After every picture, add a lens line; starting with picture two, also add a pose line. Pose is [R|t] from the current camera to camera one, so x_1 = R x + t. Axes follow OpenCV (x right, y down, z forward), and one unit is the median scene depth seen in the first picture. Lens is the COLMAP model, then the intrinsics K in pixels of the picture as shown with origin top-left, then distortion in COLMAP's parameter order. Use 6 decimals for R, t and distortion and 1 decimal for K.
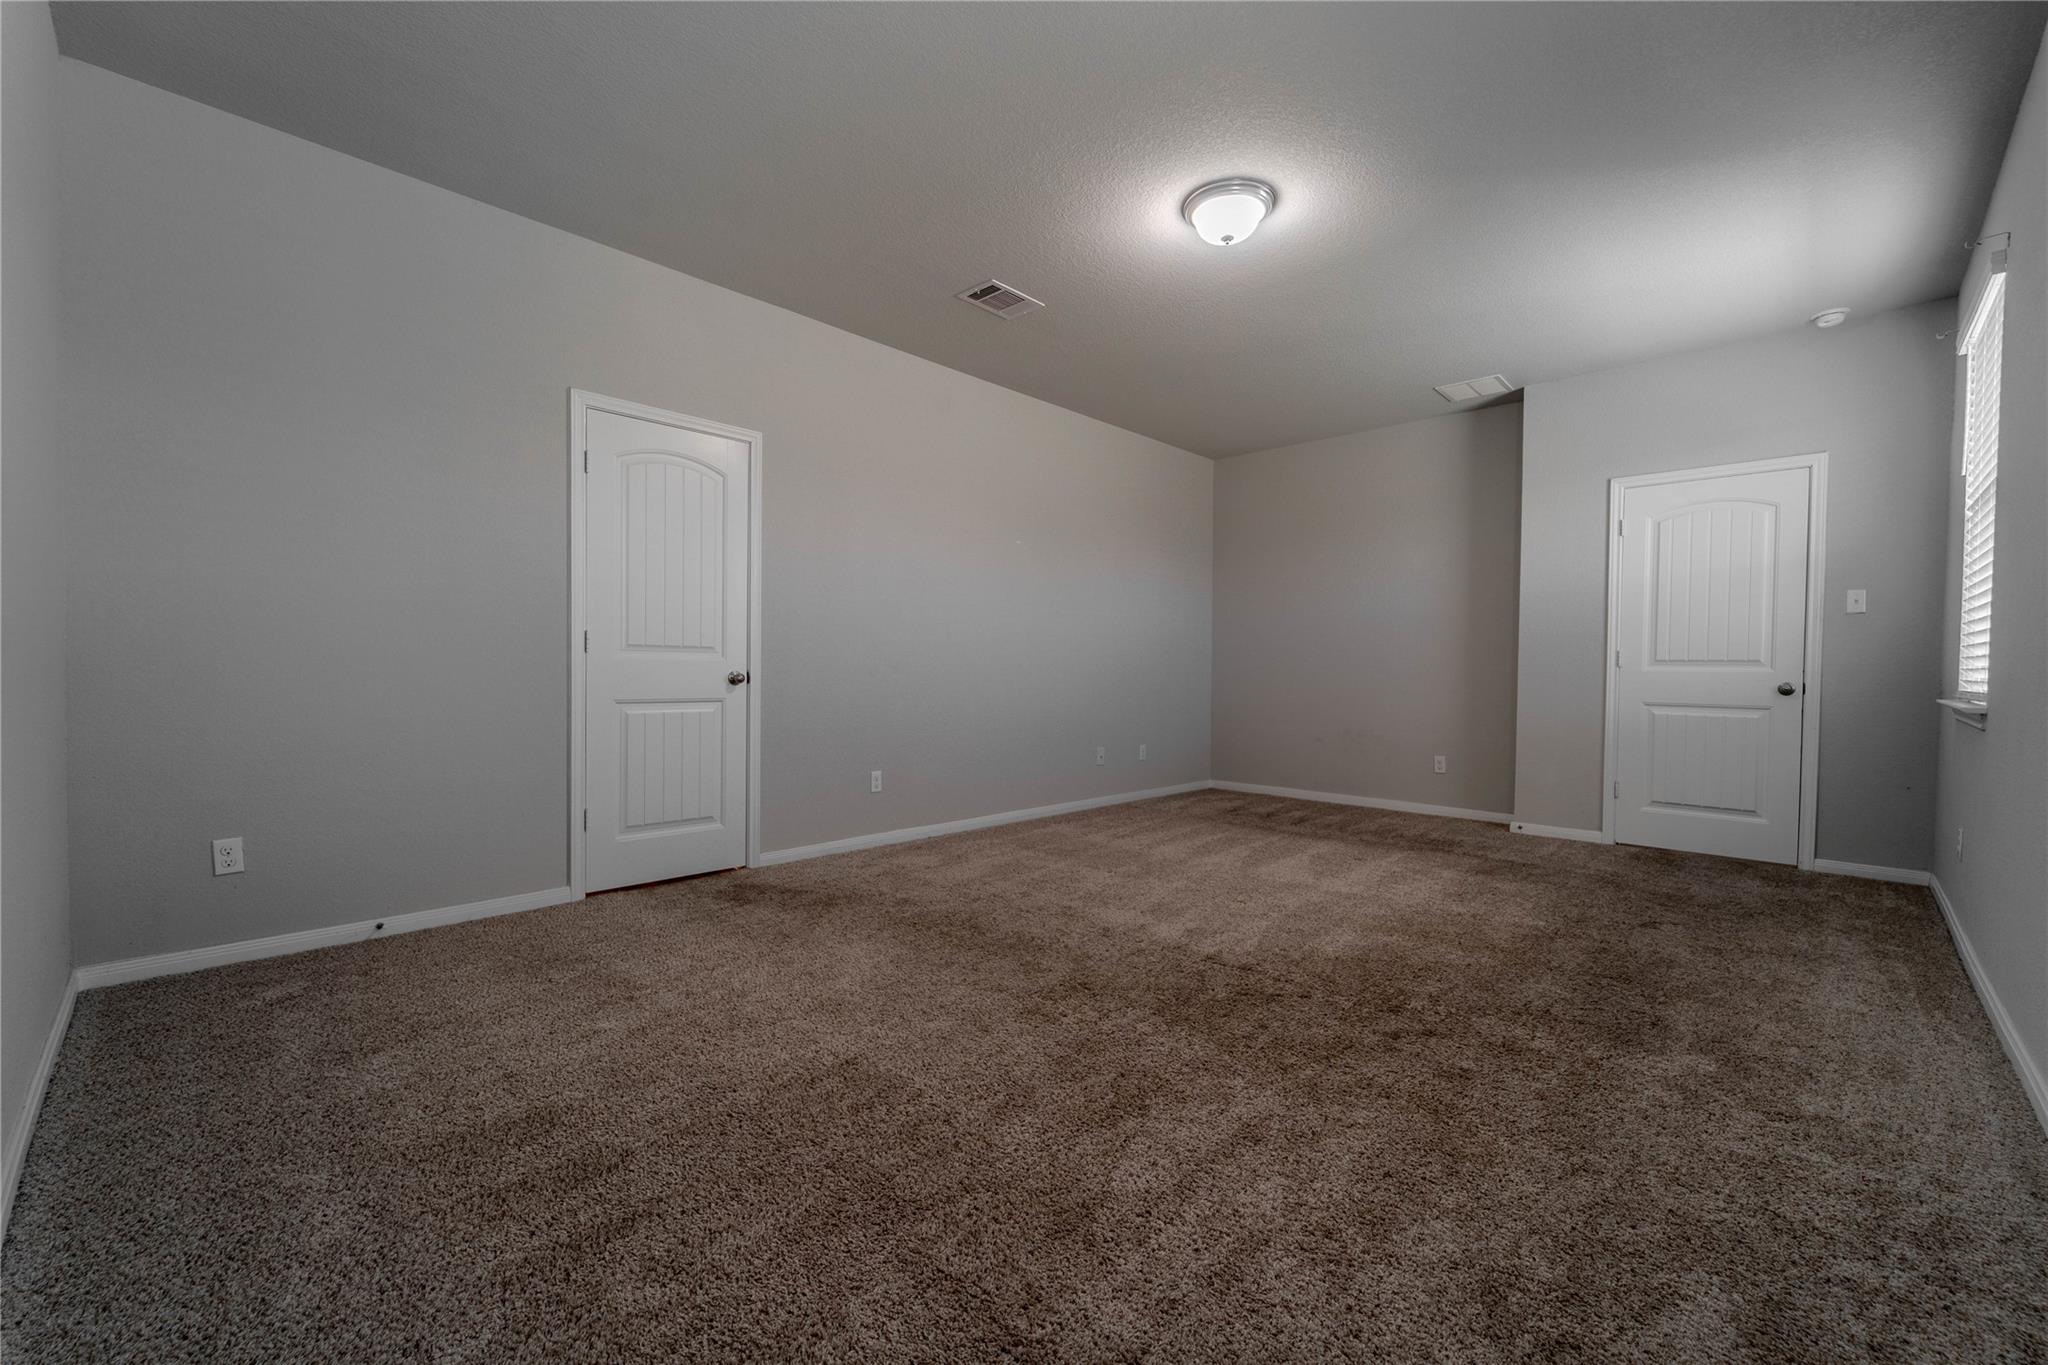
lens RADIAL K [[824.0, 0, 1027.4], [0, 824.0, 685.4], [0, 0, 1]] dist [0.002499, -0.000507]
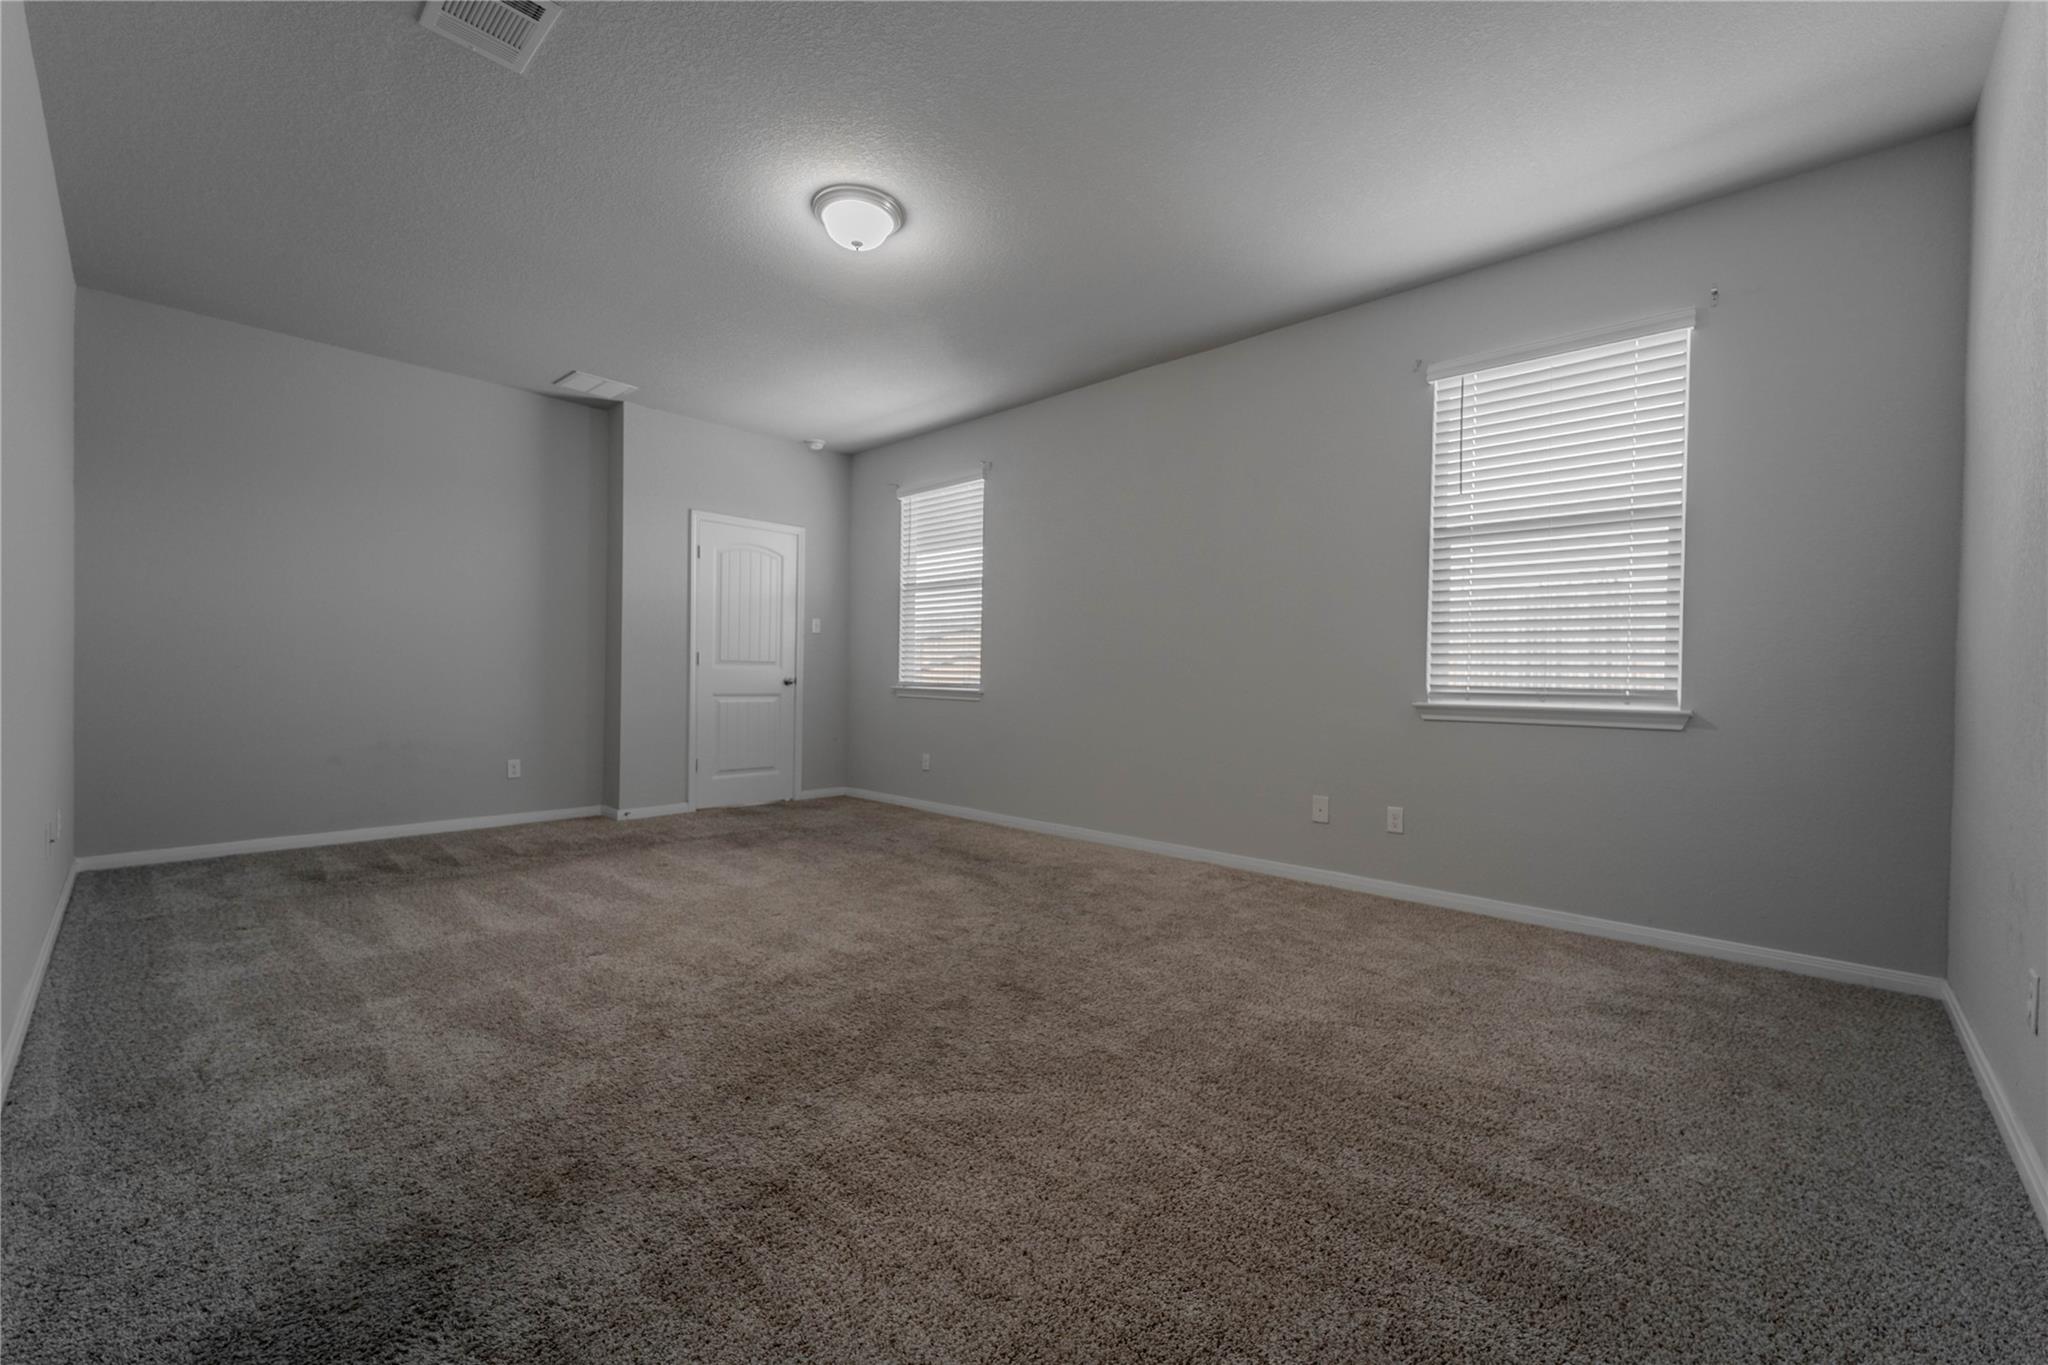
lens RADIAL K [[824.0, 0, 1027.4], [0, 824.0, 685.4], [0, 0, 1]] dist [0.002499, -0.000507]
pose [[-0.021551, -0.021886, 0.999528, -0.589146], [0.005524, 0.999743, 0.022009, -0.019471], [-0.999752, 0.005996, -0.021425, 0.615484]]
